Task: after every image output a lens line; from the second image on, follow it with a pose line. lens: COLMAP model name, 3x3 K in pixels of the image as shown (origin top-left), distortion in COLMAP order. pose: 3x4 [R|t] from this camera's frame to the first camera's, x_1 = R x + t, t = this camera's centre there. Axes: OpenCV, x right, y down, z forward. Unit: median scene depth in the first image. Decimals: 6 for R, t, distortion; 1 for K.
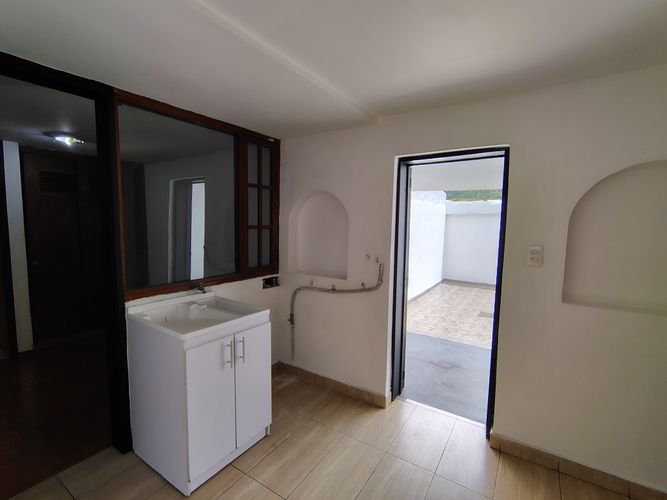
lens RADIAL K [[310.3, 0, 333.5], [0, 310.3, 250.0], [0, 0, 1]] dist [-0.000170, -0.000007]
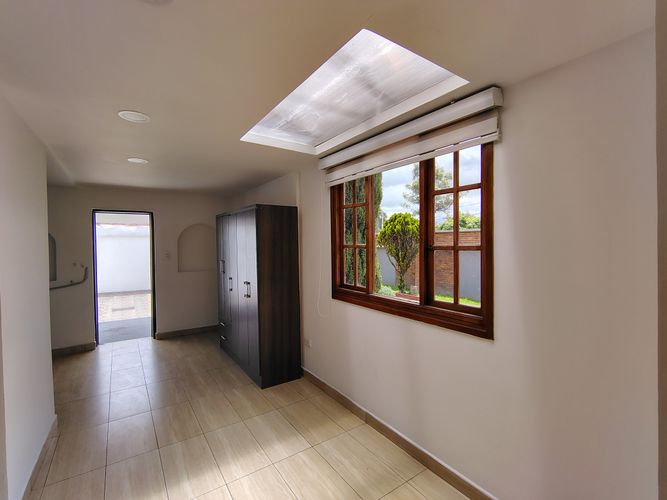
lens RADIAL K [[310.3, 0, 333.5], [0, 310.3, 250.0], [0, 0, 1]] dist [-0.000170, -0.000007]
pose [[0.518067, -0.042055, 0.854306, -0.606575], [0.091988, 0.995737, -0.006767, 0.084116], [-0.850379, 0.082092, 0.519727, -1.111348]]
